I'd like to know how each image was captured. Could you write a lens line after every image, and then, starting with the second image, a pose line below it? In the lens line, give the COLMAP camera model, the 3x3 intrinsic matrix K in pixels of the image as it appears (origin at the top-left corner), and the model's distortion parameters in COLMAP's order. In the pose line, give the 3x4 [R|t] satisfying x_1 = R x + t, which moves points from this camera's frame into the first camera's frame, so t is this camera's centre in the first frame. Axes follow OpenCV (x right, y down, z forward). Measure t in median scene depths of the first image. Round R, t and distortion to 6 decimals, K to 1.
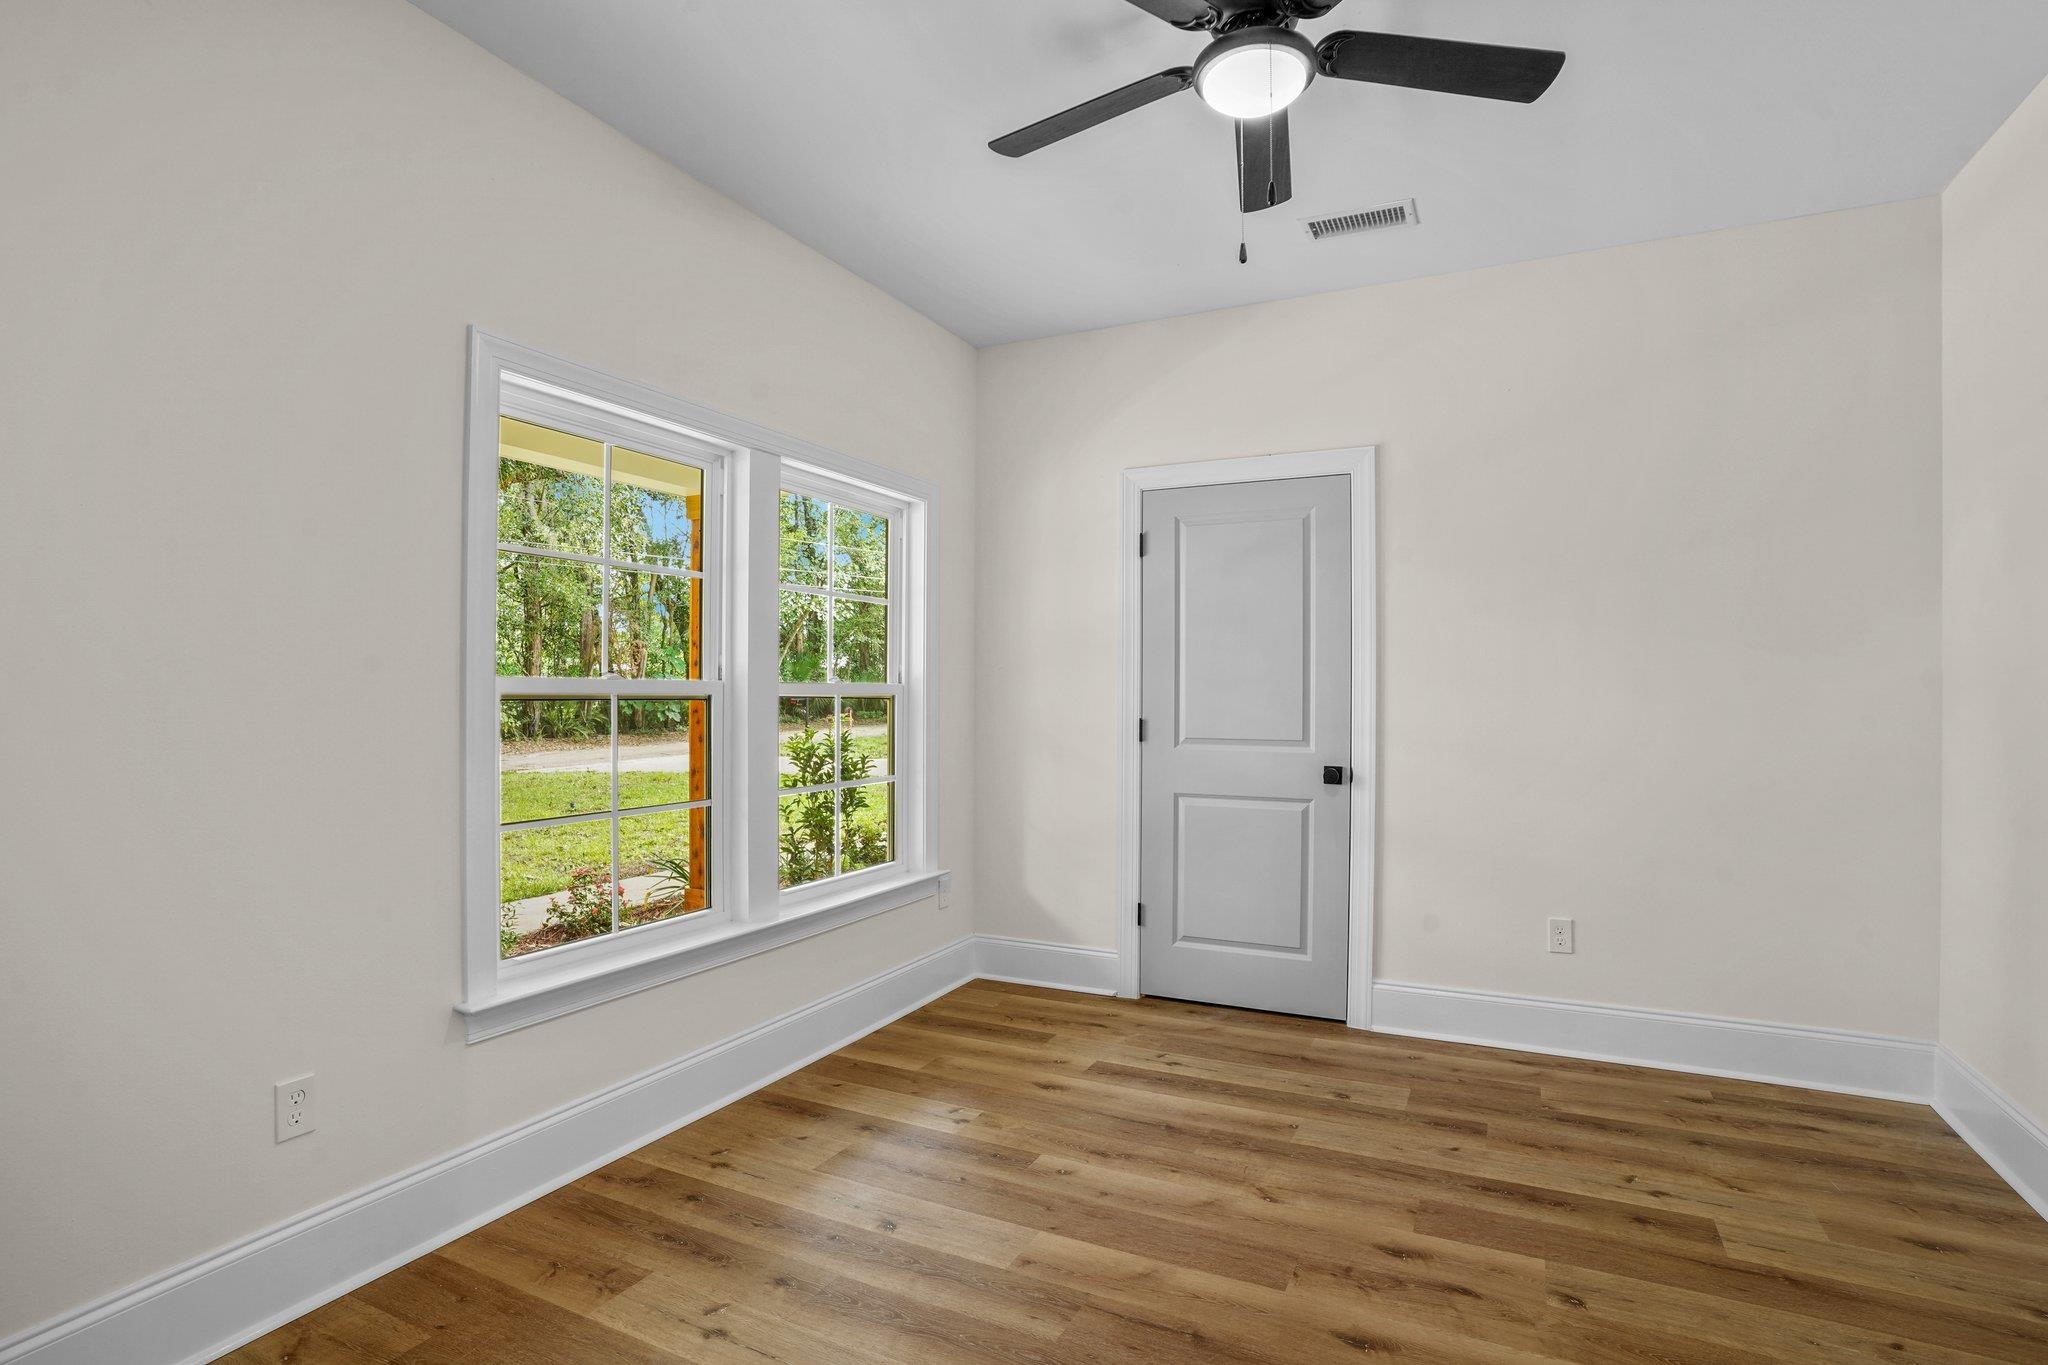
lens RADIAL K [[1007.7, 0, 1016.8], [0, 1007.7, 690.4], [0, 0, 1]] dist [-0.078773, 0.032441]
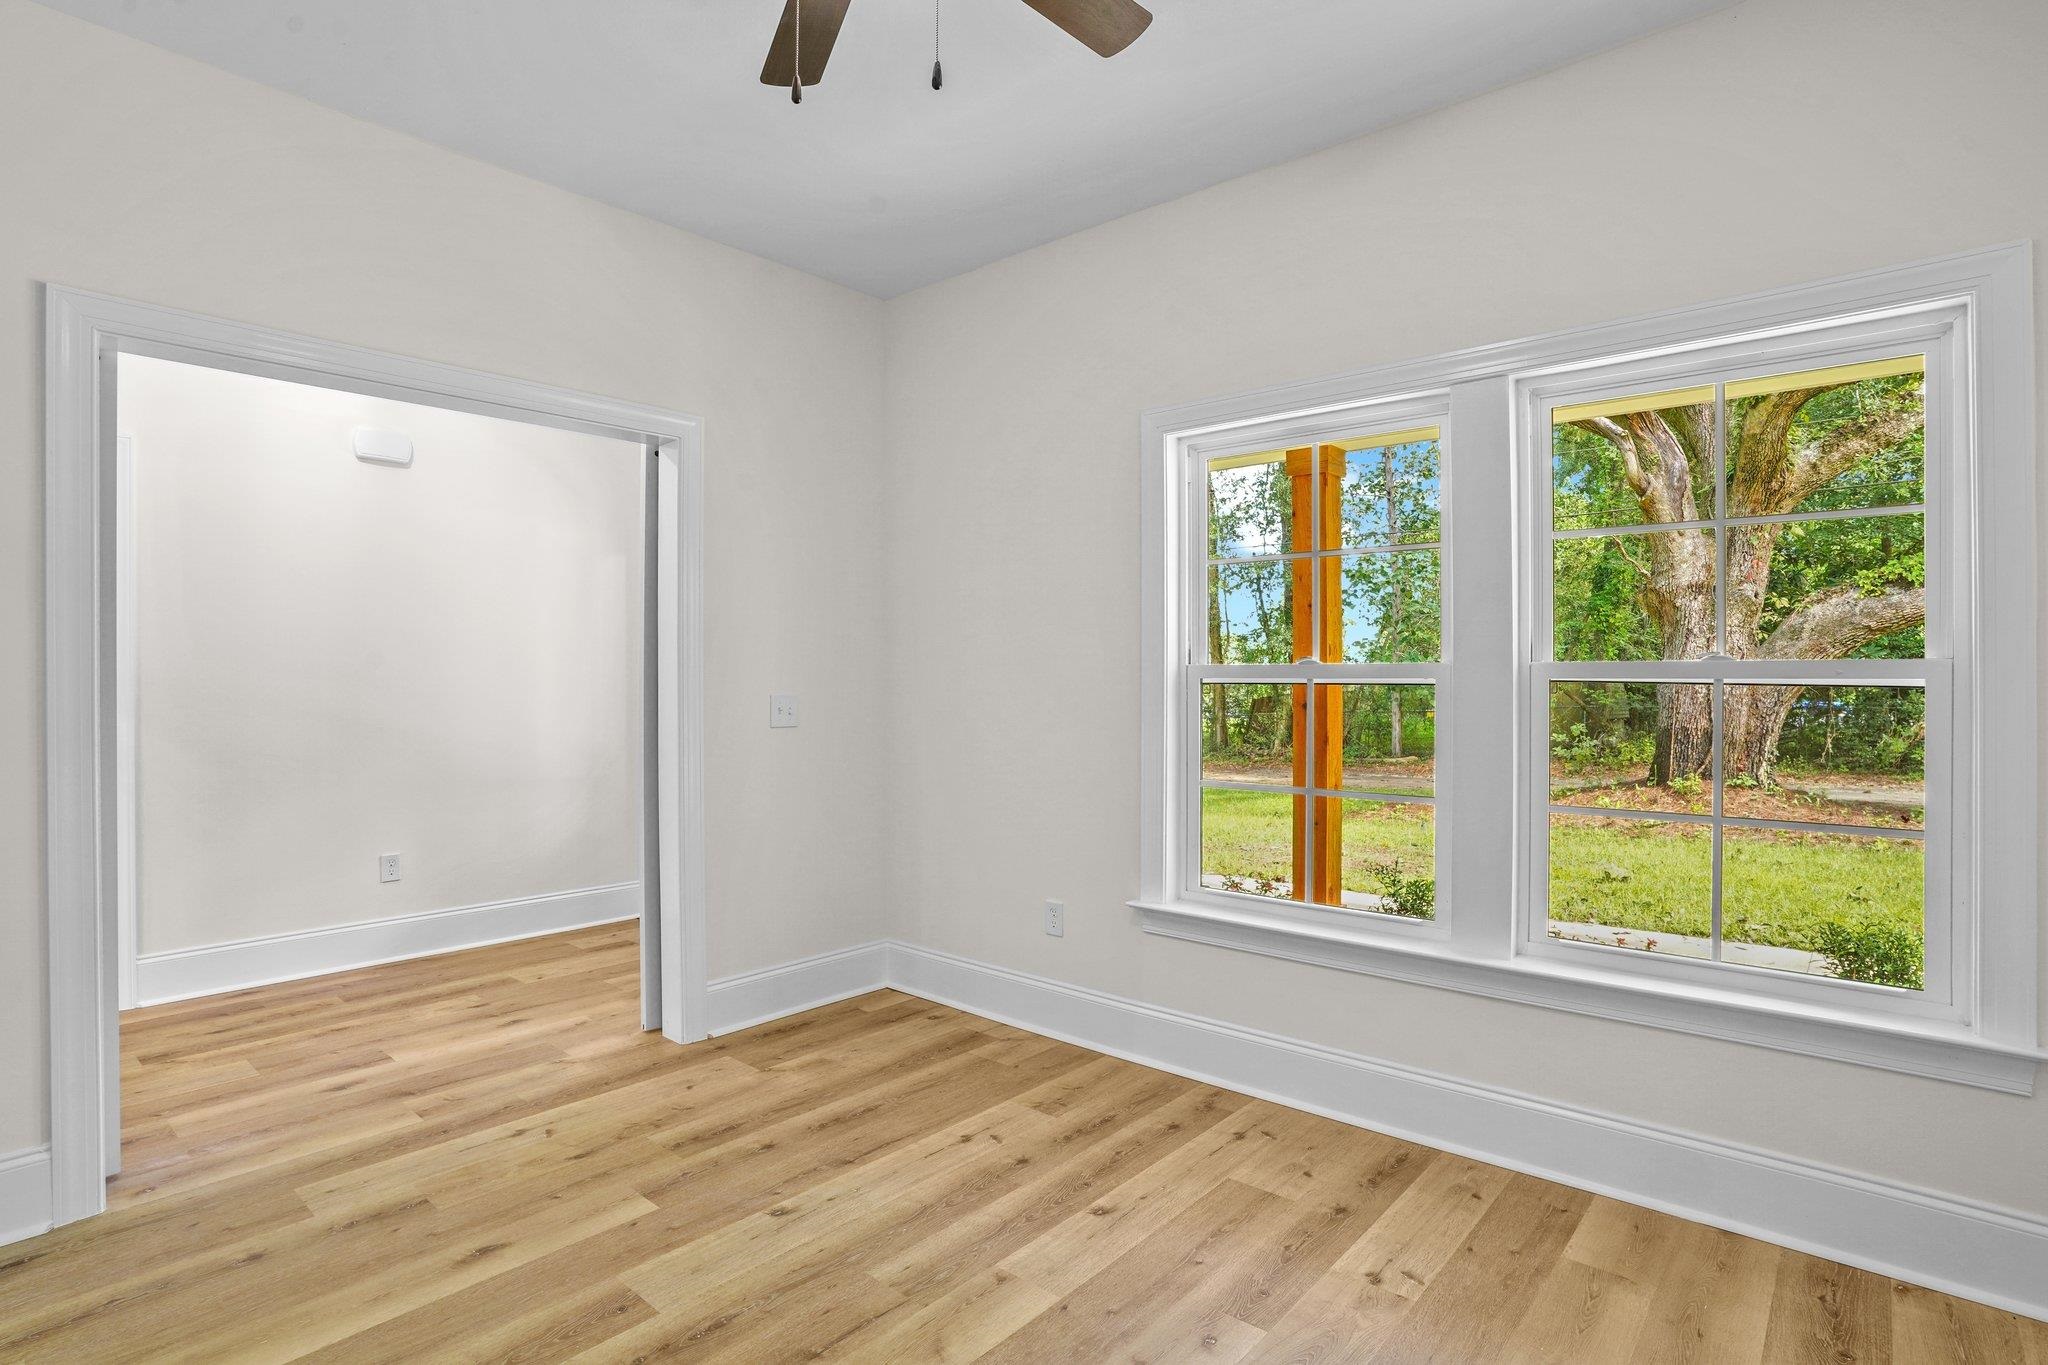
lens RADIAL K [[1007.7, 0, 1016.8], [0, 1007.7, 690.4], [0, 0, 1]] dist [-0.078773, 0.032441]
pose [[-0.235082, 0.011714, -0.971905, 0.779089], [0.005065, 0.999929, 0.010827, 0.001706], [0.971962, -0.002377, -0.235125, 1.045906]]
